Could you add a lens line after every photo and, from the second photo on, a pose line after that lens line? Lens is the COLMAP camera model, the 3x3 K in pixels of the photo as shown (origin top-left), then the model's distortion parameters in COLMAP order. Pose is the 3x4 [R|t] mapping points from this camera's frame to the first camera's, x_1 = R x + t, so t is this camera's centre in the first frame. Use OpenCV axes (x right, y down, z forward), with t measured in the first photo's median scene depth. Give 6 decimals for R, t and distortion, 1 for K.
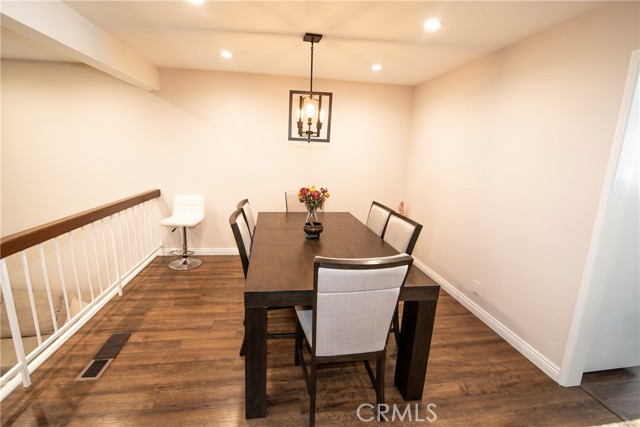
lens RADIAL K [[295.2, 0, 318.6], [0, 295.2, 215.4], [0, 0, 1]] dist [-0.010838, -0.000628]
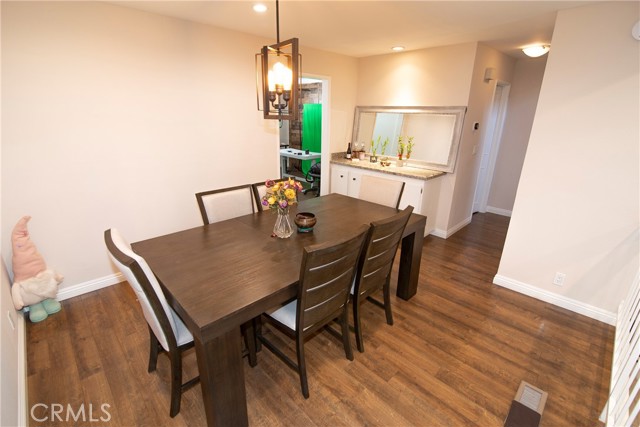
lens RADIAL K [[295.2, 0, 318.8], [0, 295.2, 214.3], [0, 0, 1]] dist [-0.010838, -0.000628]
pose [[-0.583020, -0.311226, 0.750484, -0.703558], [0.134718, 0.873901, 0.467063, -0.382028], [-0.801211, 0.373411, -0.467574, 1.383603]]
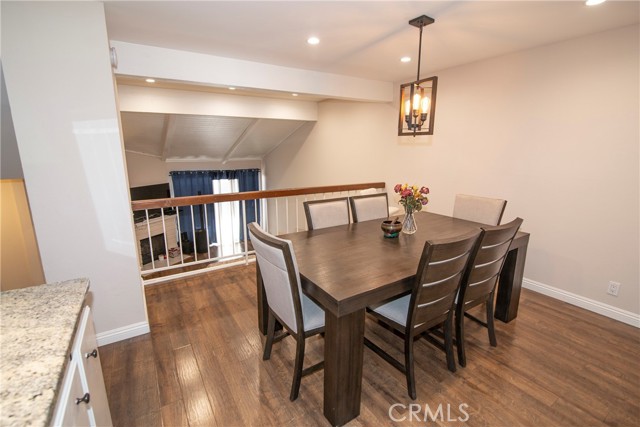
lens RADIAL K [[295.2, 0, 320.2], [0, 295.2, 213.0], [0, 0, 1]] dist [-0.010838, -0.000628]
pose [[0.417019, 0.157803, -0.895094, 0.729190], [-0.180329, 0.979600, 0.088687, -0.044481], [0.890829, 0.124428, 0.436968, 0.380088]]
